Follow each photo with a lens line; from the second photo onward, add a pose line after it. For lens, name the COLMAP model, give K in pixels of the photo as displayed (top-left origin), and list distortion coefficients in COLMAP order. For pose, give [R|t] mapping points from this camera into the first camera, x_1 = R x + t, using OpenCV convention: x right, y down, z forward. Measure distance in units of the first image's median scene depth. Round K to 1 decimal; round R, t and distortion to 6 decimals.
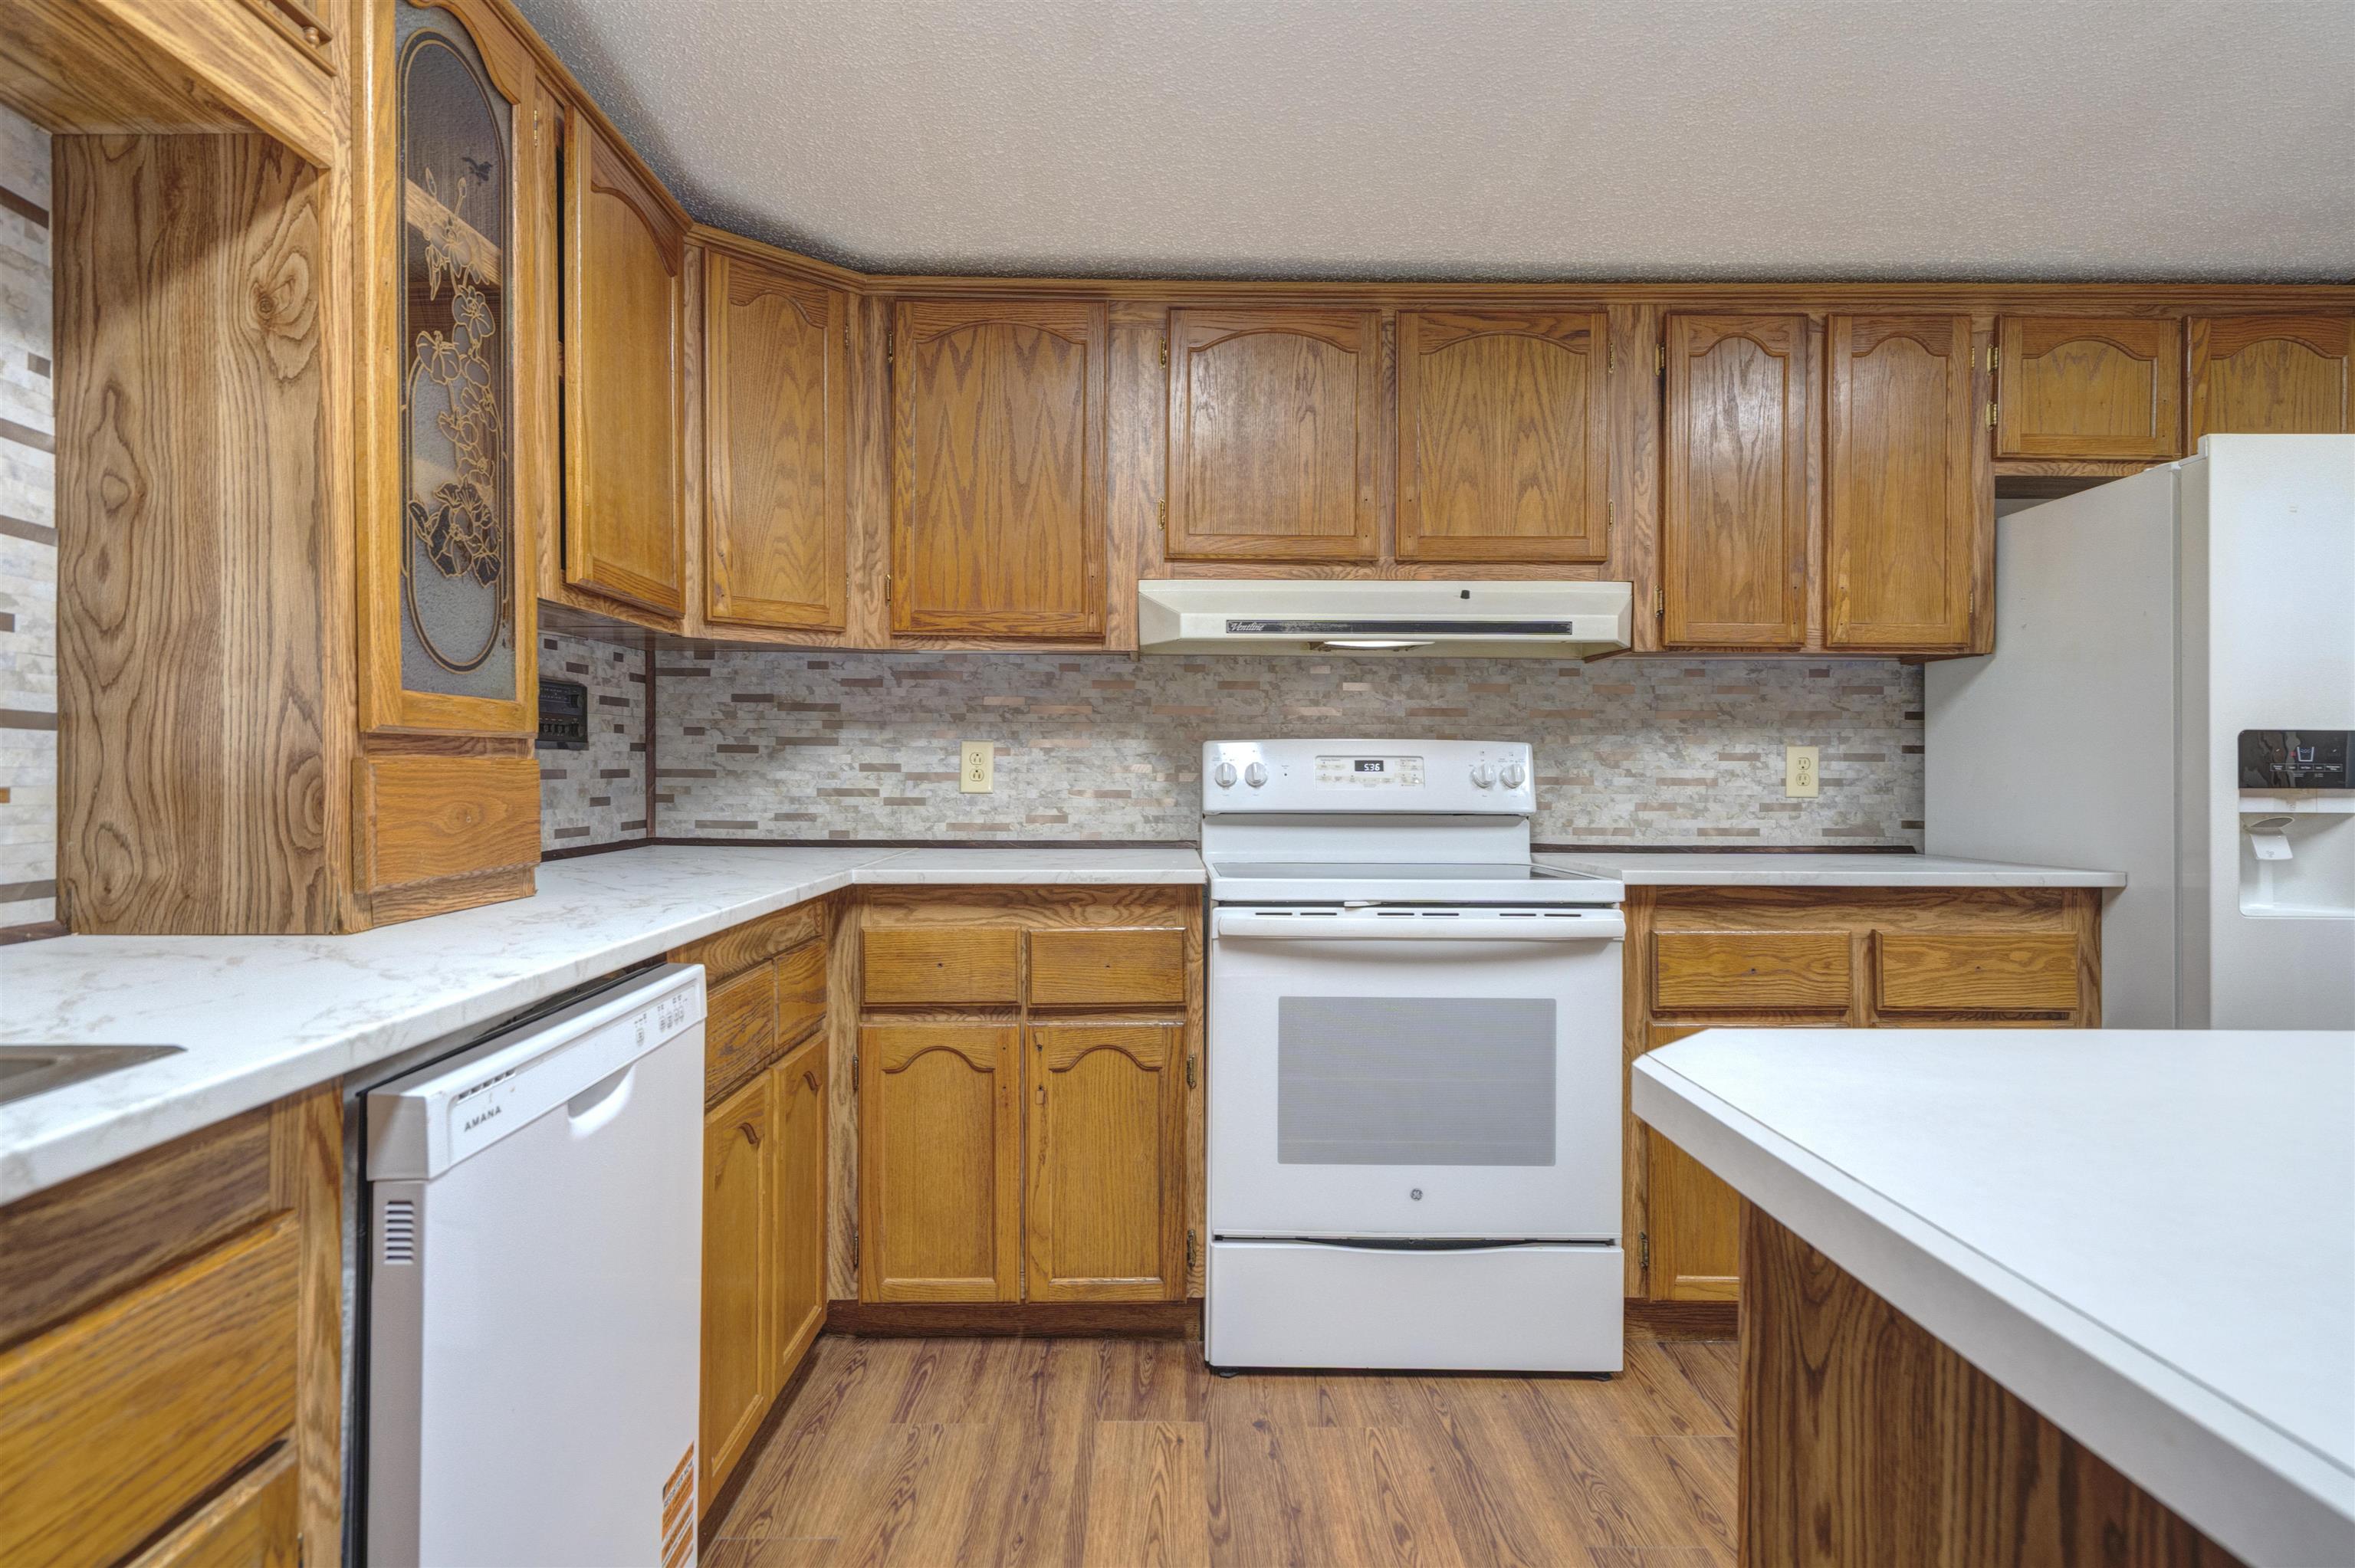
lens RADIAL K [[1210.0, 0, 1177.5], [0, 1210.0, 784.0], [0, 0, 1]] dist [0.001519, 0.000191]
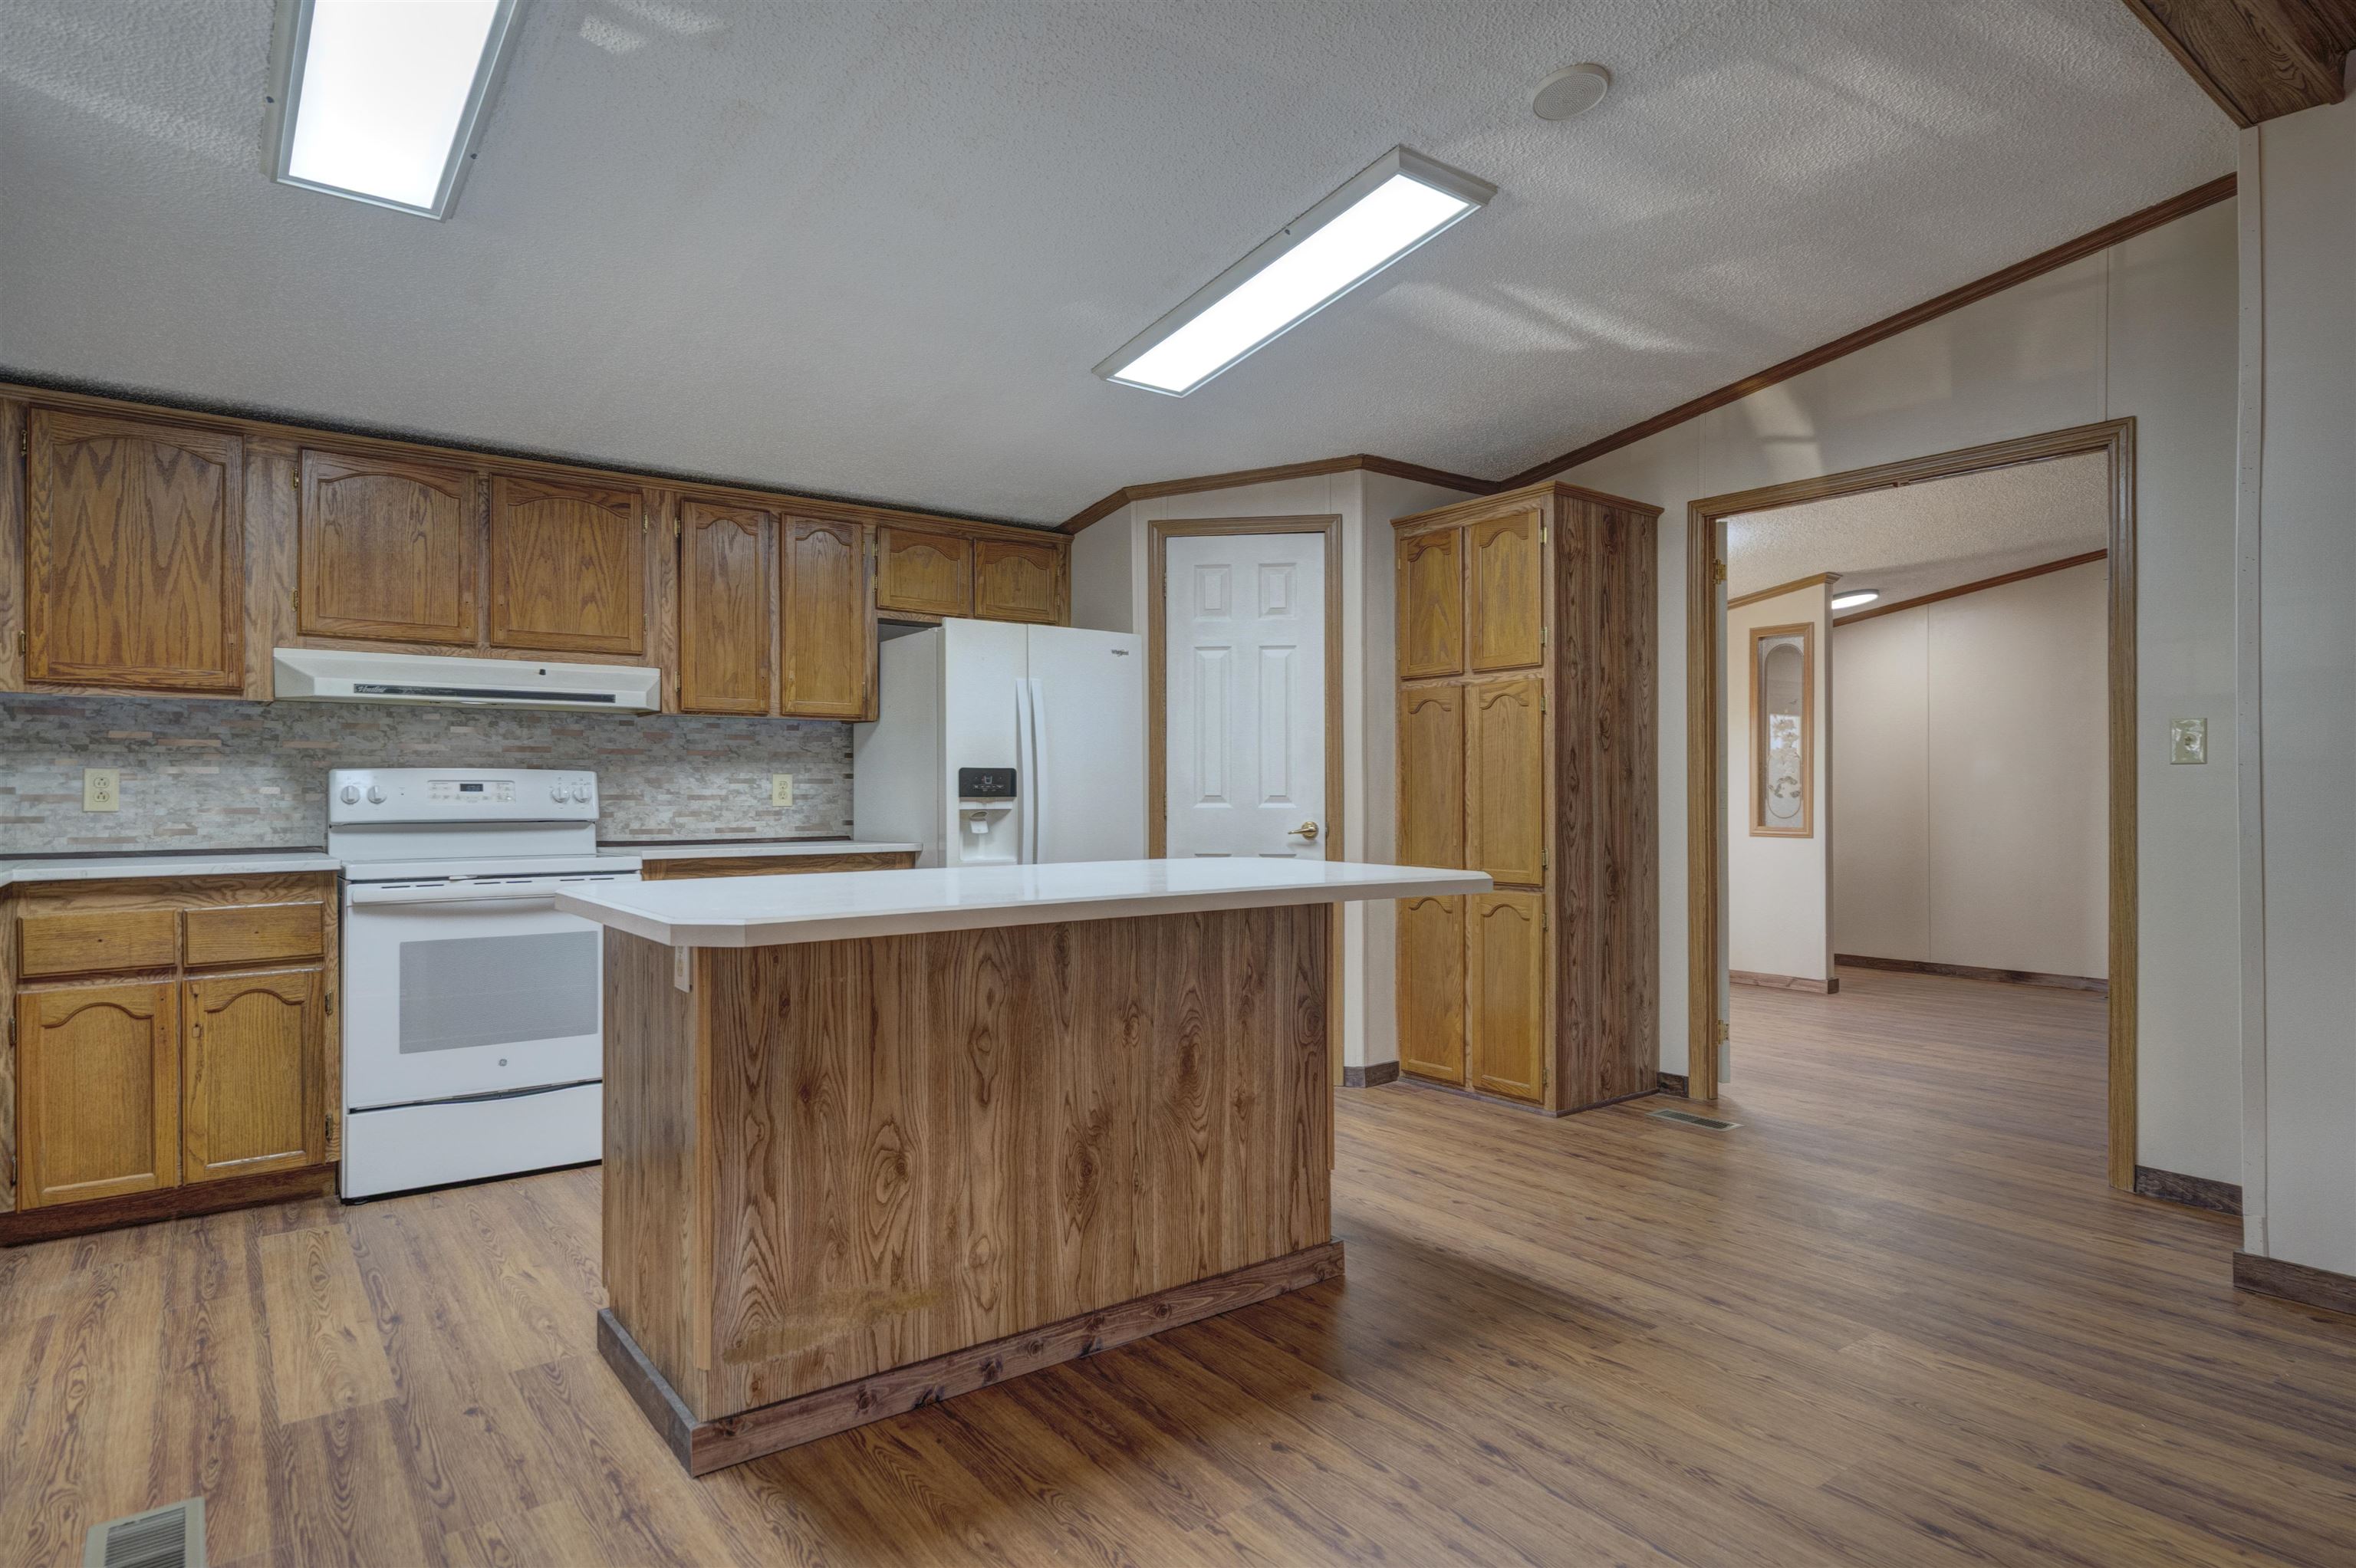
lens RADIAL K [[1313.6, 0, 1178.0], [0, 1313.6, 784.0], [0, 0, 1]] dist [-0.000592, 0.002323]
pose [[0.807536, -0.002108, 0.589815, -0.081896], [0.012424, 0.999833, -0.013437, 0.011963], [-0.589688, 0.018179, 0.807427, -0.743820]]
